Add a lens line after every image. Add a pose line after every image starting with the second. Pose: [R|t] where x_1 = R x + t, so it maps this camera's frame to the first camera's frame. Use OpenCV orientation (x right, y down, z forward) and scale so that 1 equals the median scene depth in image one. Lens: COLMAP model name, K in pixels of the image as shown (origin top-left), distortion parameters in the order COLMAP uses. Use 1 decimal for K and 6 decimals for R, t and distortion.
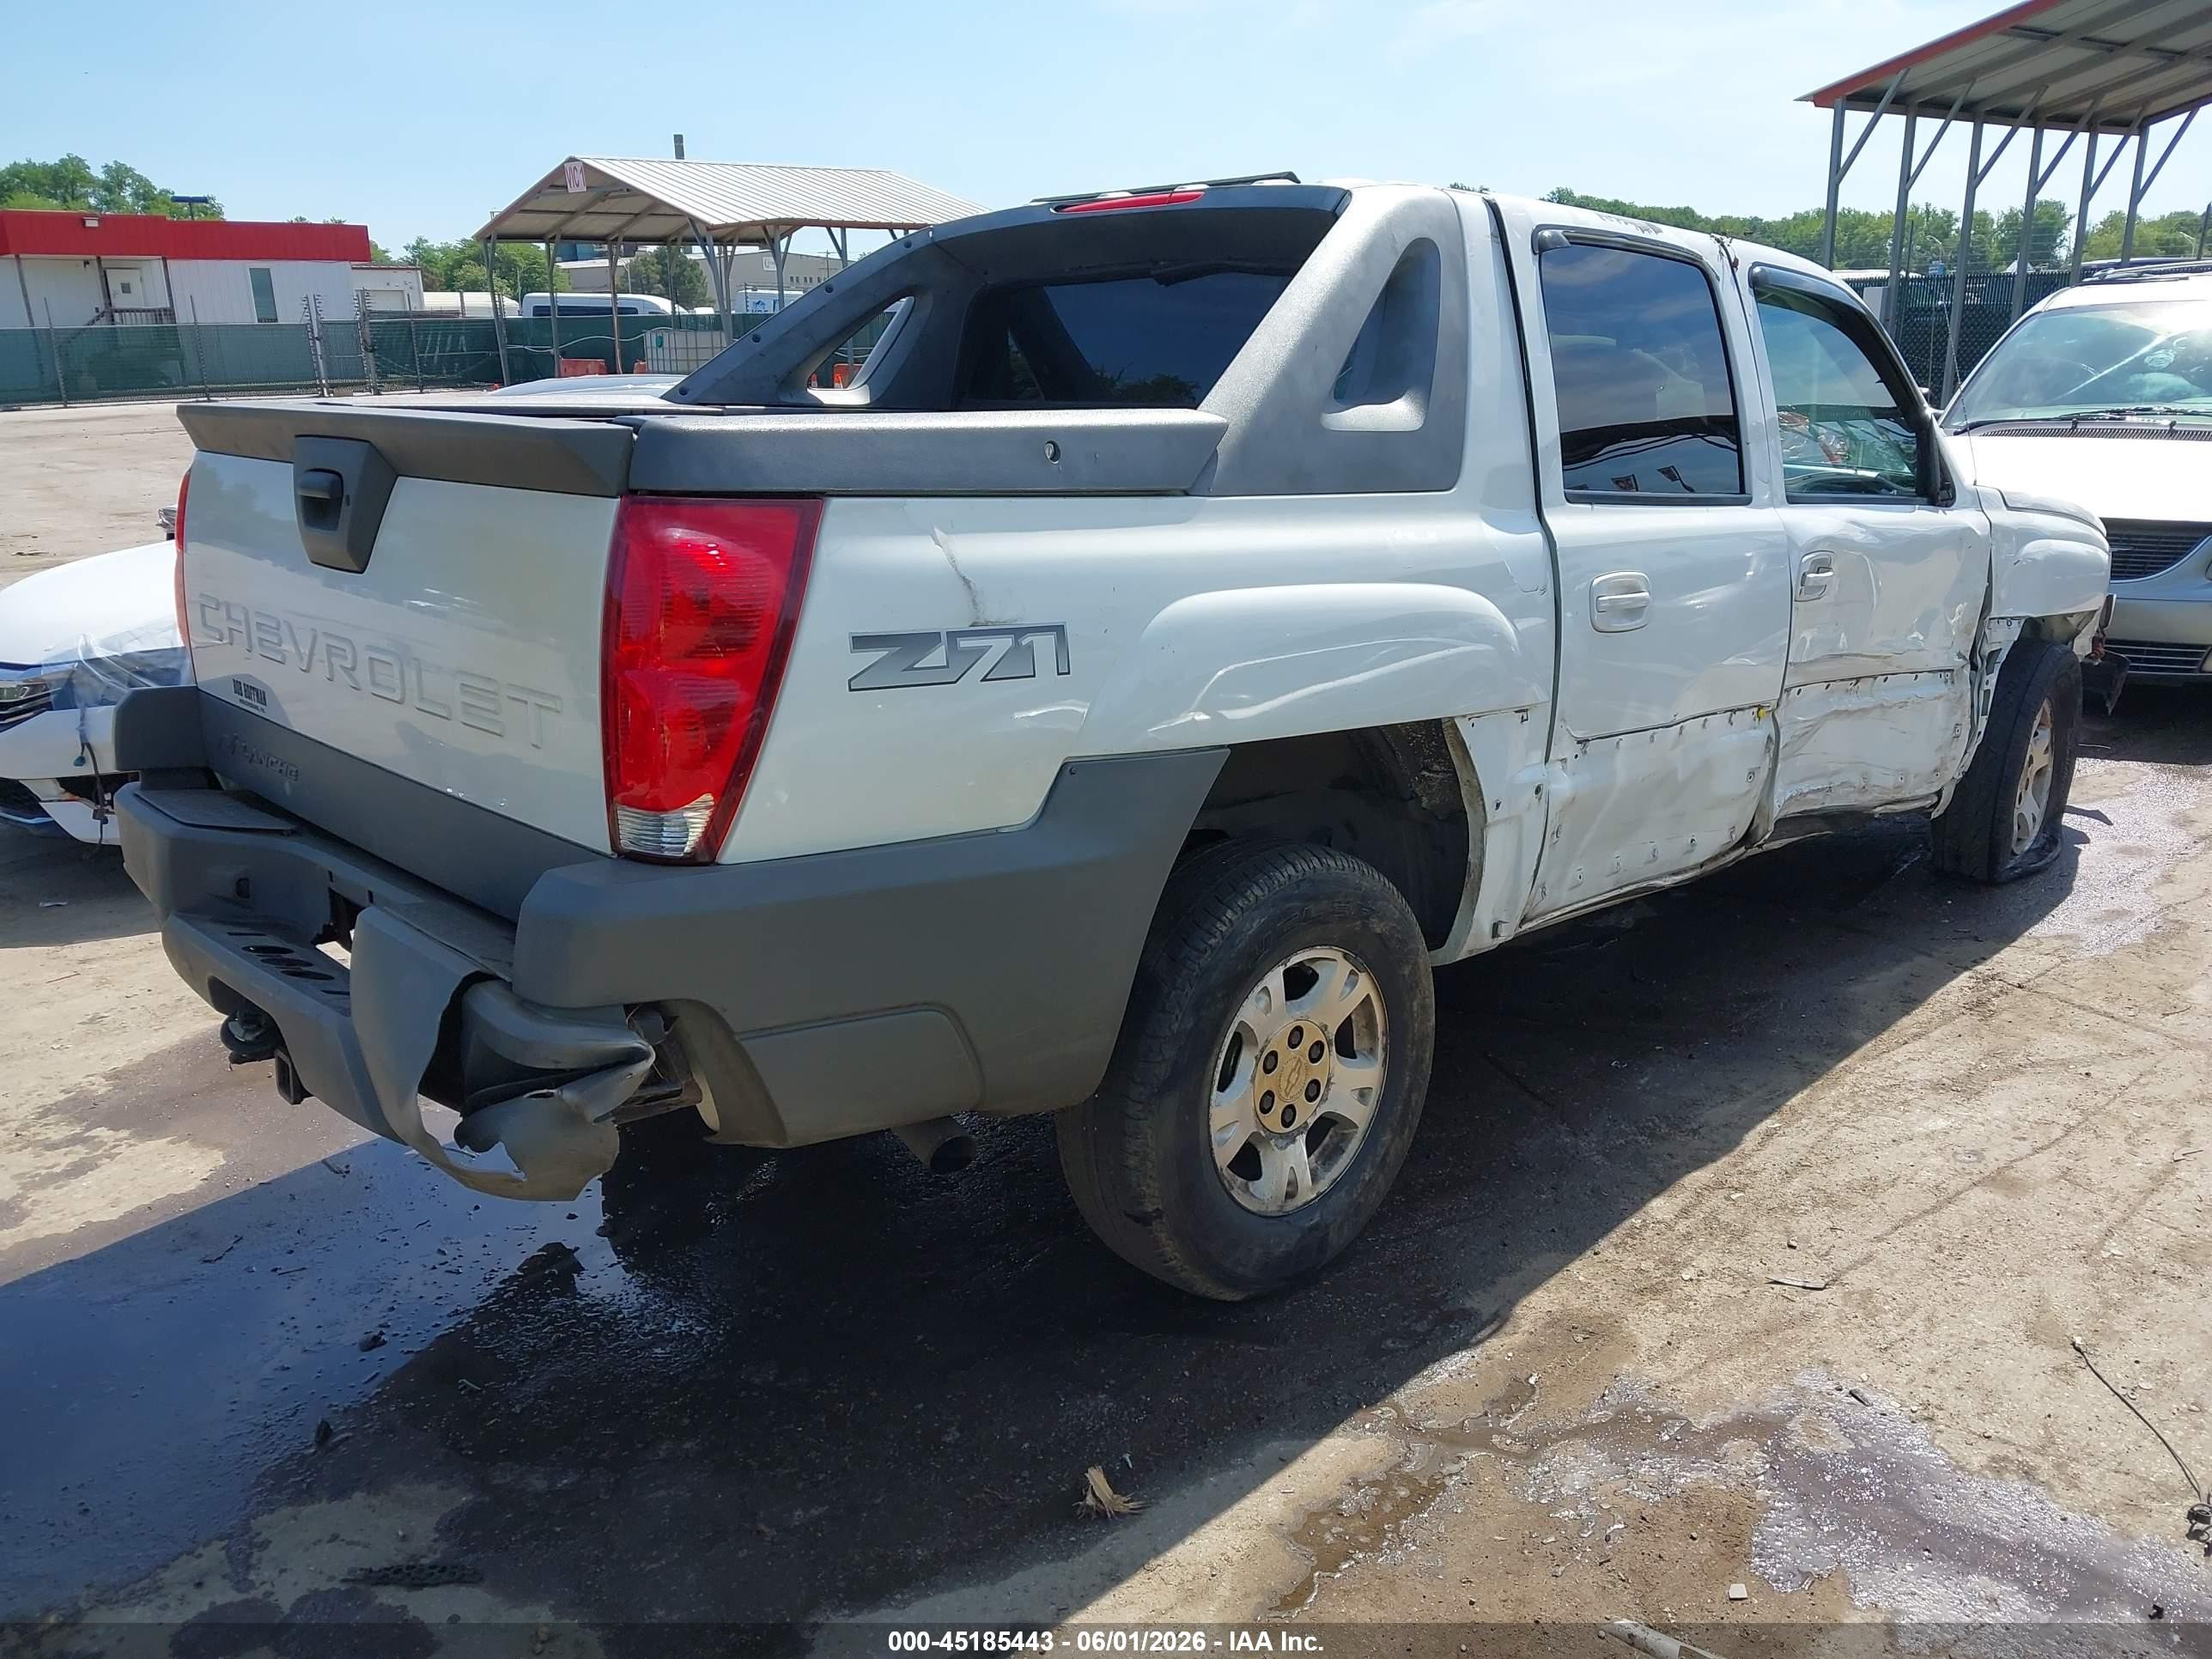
lens RADIAL K [[1679.3, 0, 987.1], [0, 1679.3, 854.4], [0, 0, 1]] dist [0.071851, -0.109632]
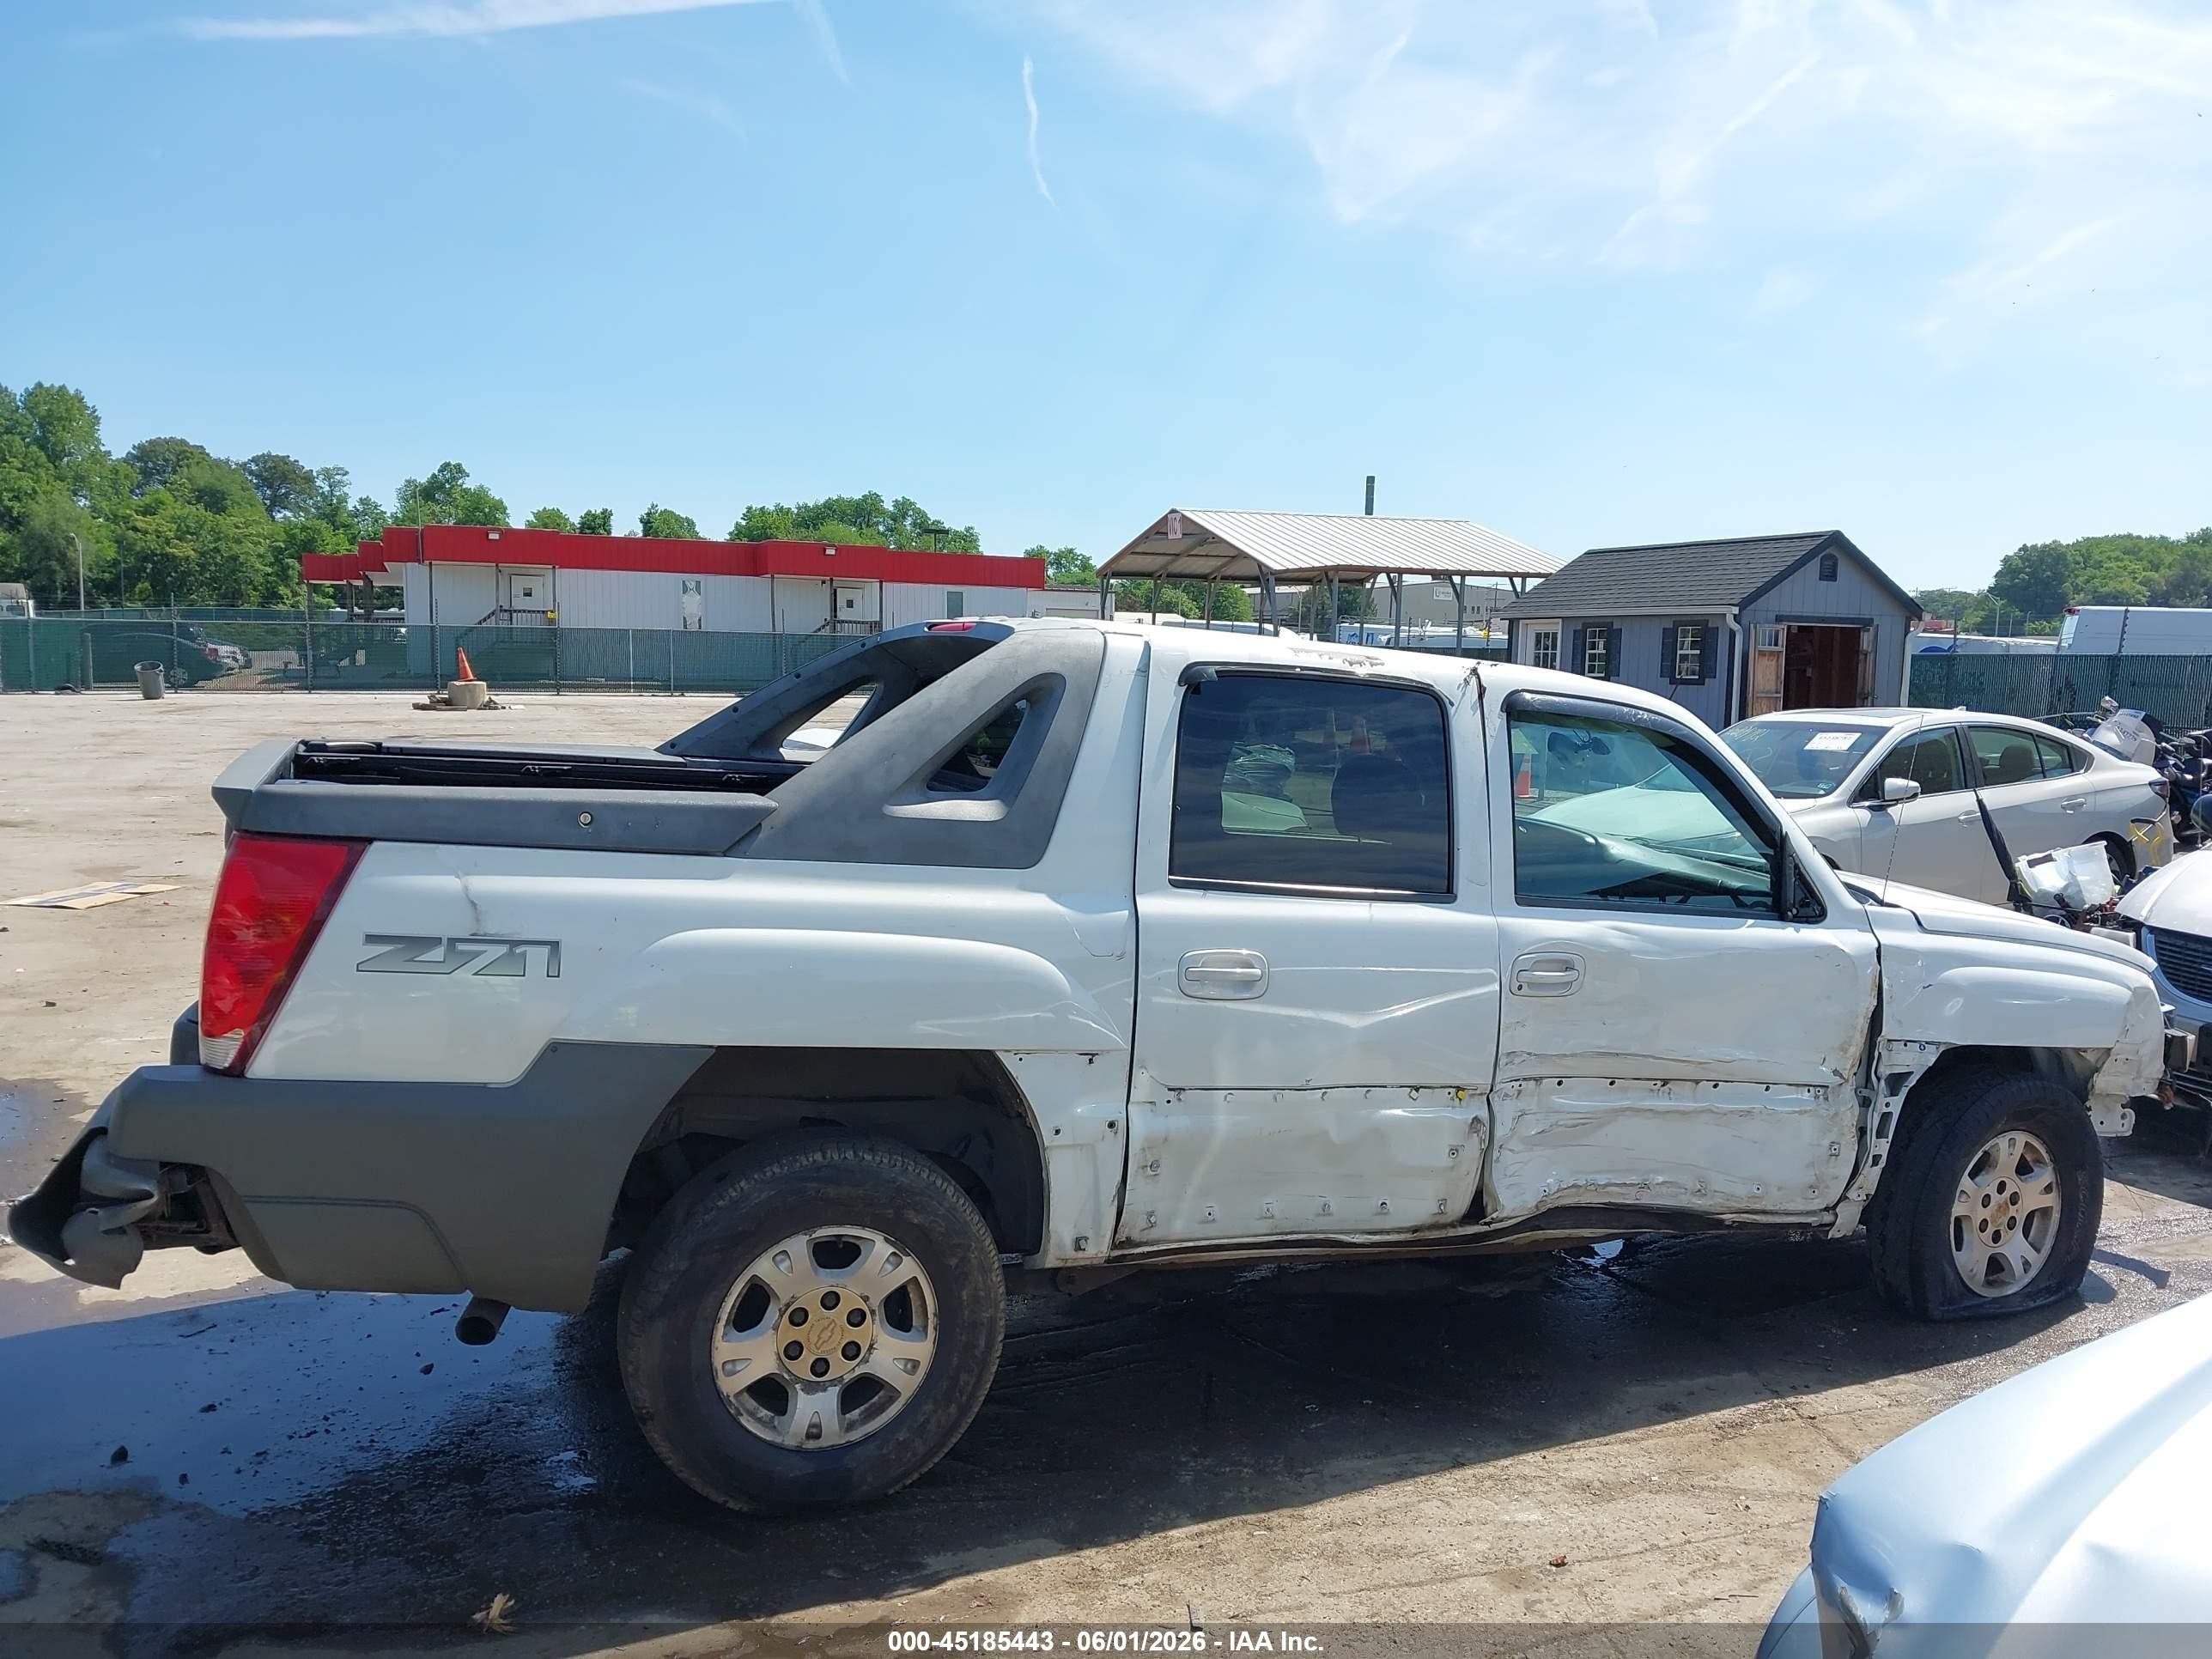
lens RADIAL K [[1707.0, 0, 1100.8], [0, 1707.0, 825.2], [0, 0, 1]] dist [0.006358, 0.010192]
pose [[0.936073, 0.073916, -0.343953, 0.743014], [-0.139242, 0.975683, -0.169276, -0.042825], [0.323077, 0.206347, 0.923603, -0.137671]]
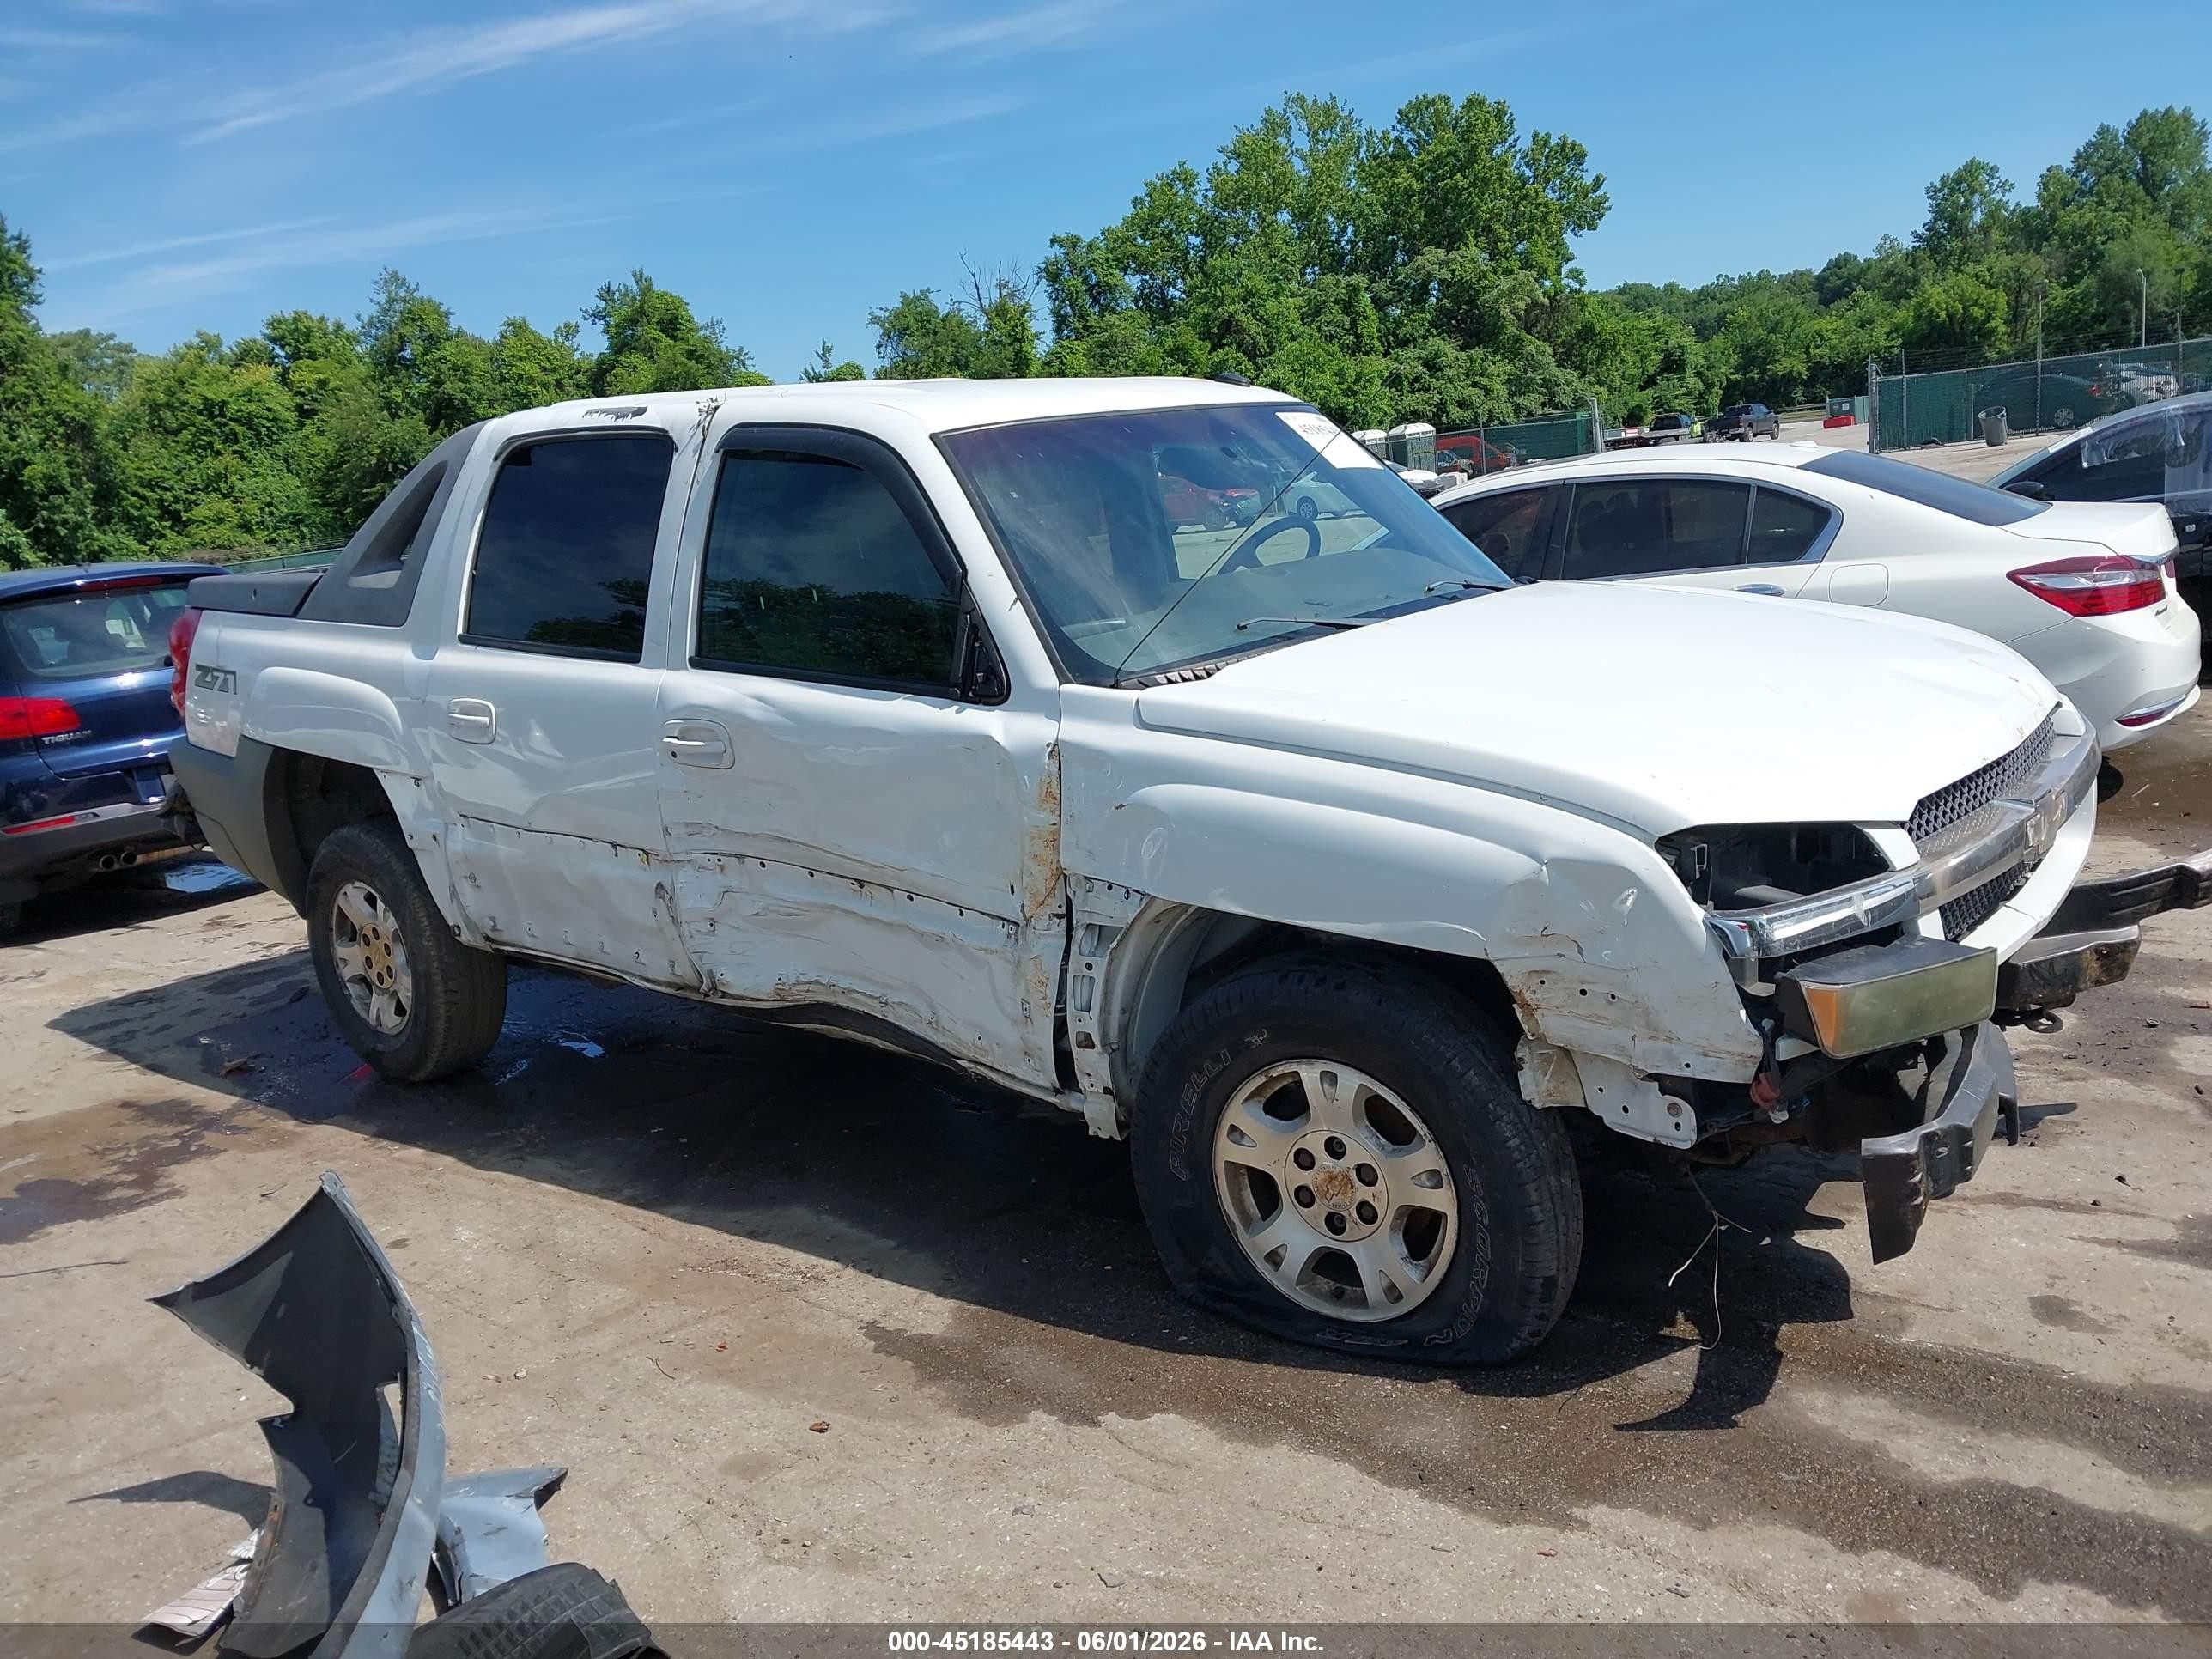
lens RADIAL K [[1707.0, 0, 1100.8], [0, 1707.0, 825.2], [0, 0, 1]] dist [0.006358, 0.010192]
pose [[0.147406, 0.199061, -0.968837, 1.890526], [-0.190844, 0.966855, 0.169618, -0.417853], [0.970490, 0.159894, 0.180510, 1.328423]]
